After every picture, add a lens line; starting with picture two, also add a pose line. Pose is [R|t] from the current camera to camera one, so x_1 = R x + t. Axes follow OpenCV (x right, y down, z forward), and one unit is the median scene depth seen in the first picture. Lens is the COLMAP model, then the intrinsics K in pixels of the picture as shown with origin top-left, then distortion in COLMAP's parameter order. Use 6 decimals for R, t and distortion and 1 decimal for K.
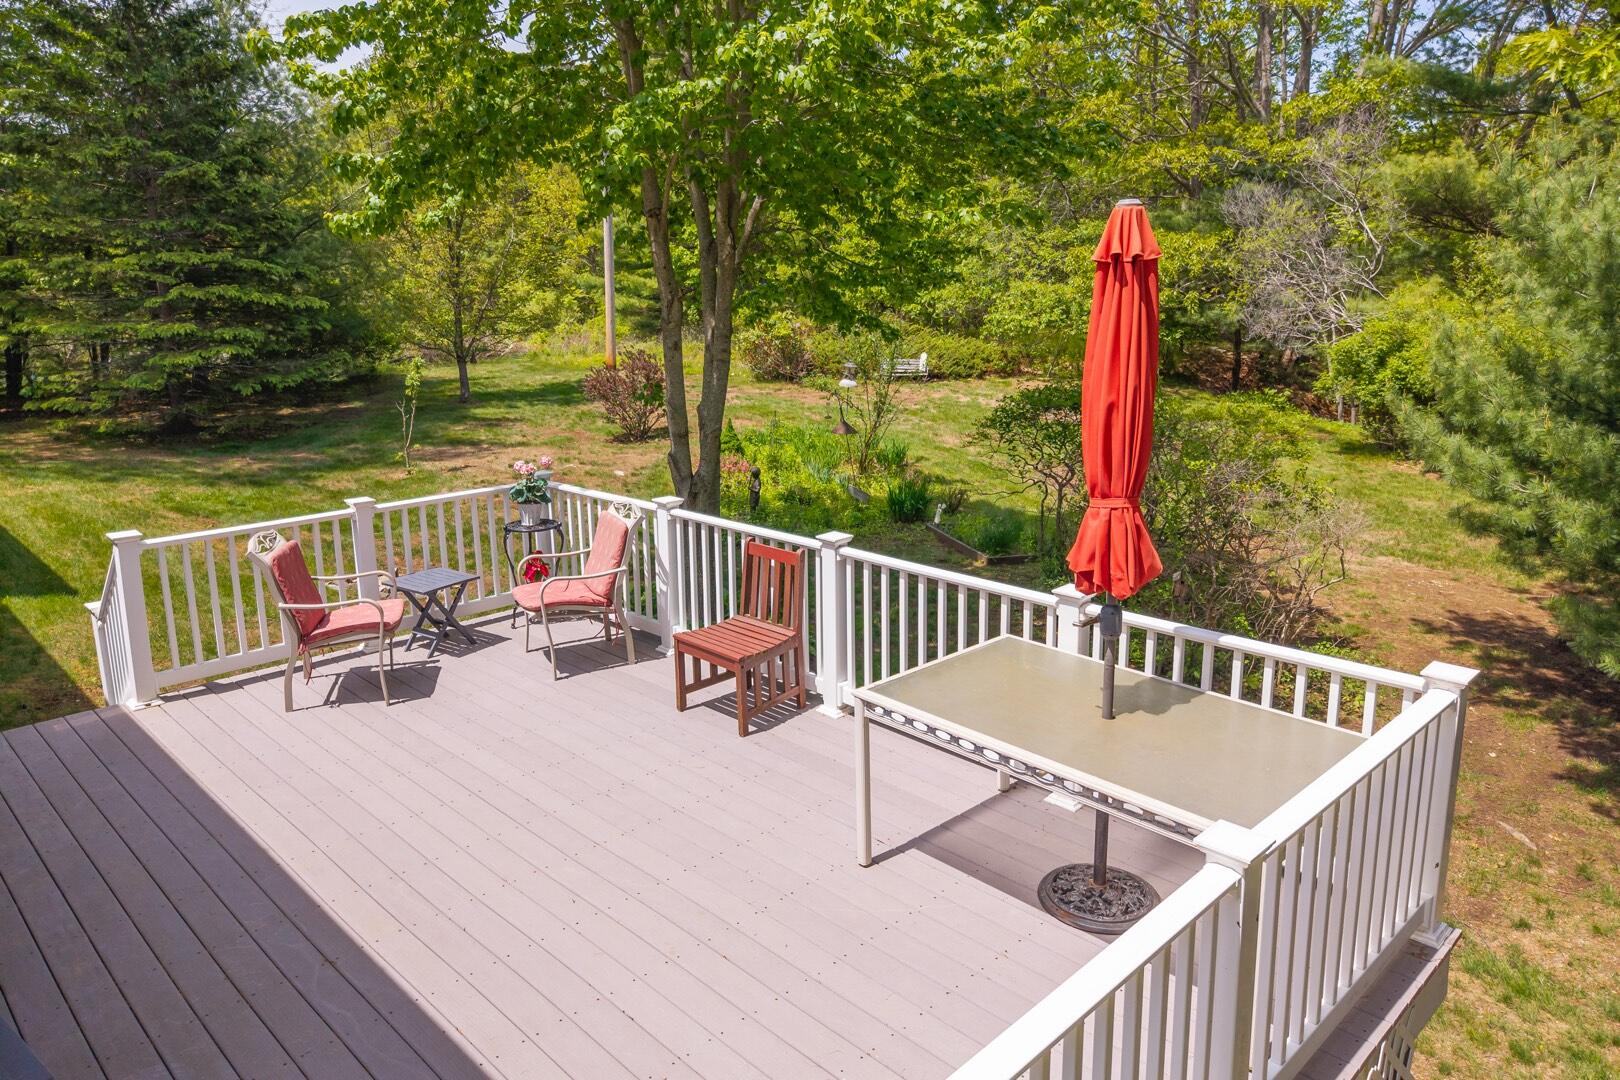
lens RADIAL K [[1124.3, 0, 811.8], [0, 1124.3, 531.7], [0, 0, 1]] dist [0.045948, -0.000487]
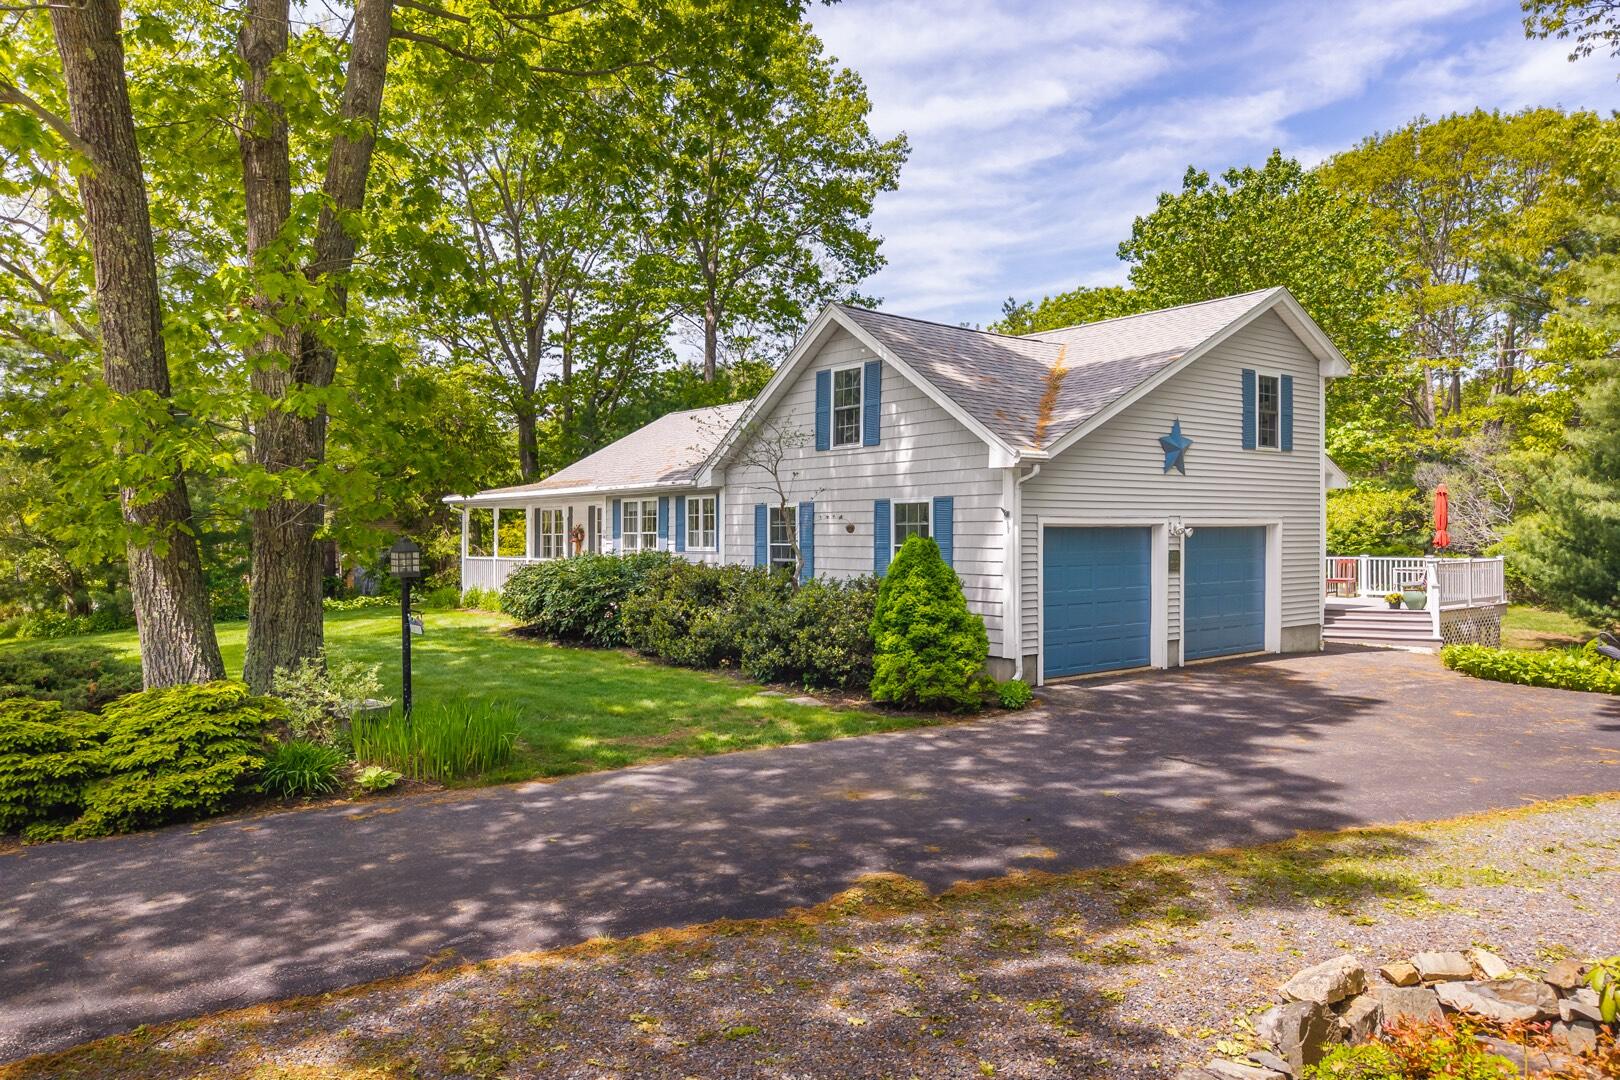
lens RADIAL K [[1124.3, 0, 812.9], [0, 1124.3, 540.7], [0, 0, 1]] dist [0.045948, -0.000487]
pose [[0.993126, 0.006665, -0.116858, -0.359796], [-0.030906, 0.977878, -0.206882, 0.207988], [0.112894, 0.209071, 0.971362, -0.808217]]
